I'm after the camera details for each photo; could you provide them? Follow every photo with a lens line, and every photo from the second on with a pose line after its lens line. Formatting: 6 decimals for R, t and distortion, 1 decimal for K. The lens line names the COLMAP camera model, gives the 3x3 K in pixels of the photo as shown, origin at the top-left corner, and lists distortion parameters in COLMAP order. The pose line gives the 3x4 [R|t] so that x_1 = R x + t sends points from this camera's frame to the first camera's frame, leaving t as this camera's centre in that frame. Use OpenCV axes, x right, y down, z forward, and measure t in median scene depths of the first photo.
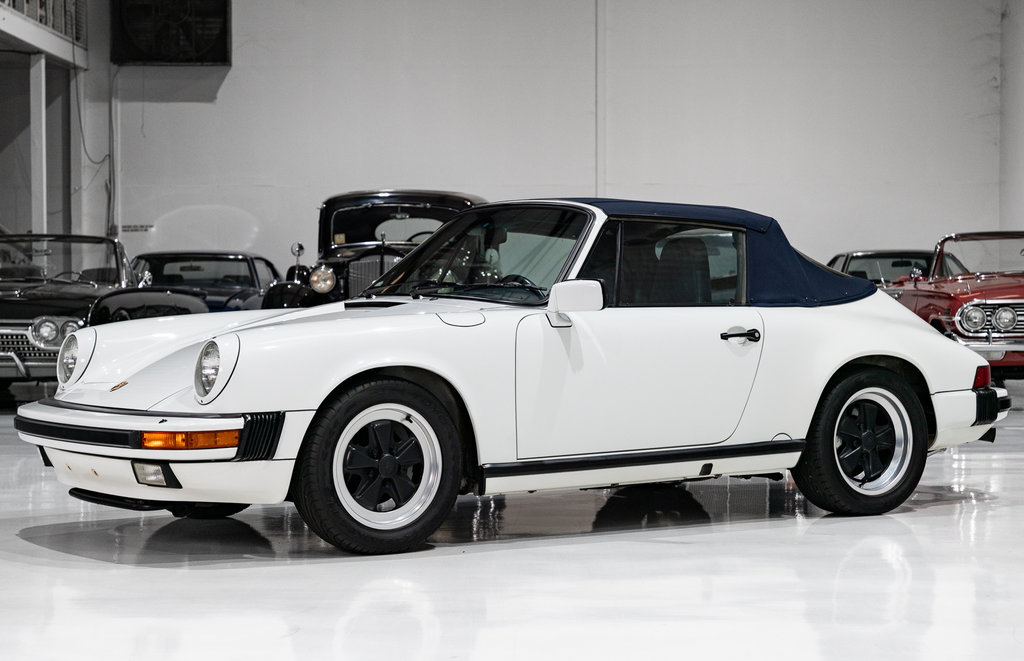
lens RADIAL K [[2179.7, 0, 510.6], [0, 2179.7, 331.0], [0, 0, 1]] dist [0.287940, 0.000000]
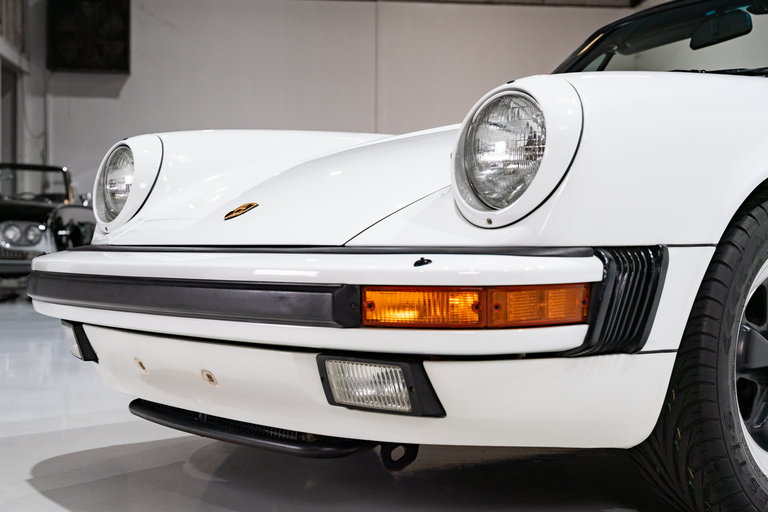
lens RADIAL K [[1110.2, 0, 380.9], [0, 1110.2, 256.5], [0, 0, 1]] dist [0.039691, 0.000000]
pose [[0.989603, 0.007027, 0.143655, -0.193374], [-0.004989, 0.999882, -0.014539, 0.042350], [-0.143740, 0.013671, 0.989521, 0.775570]]
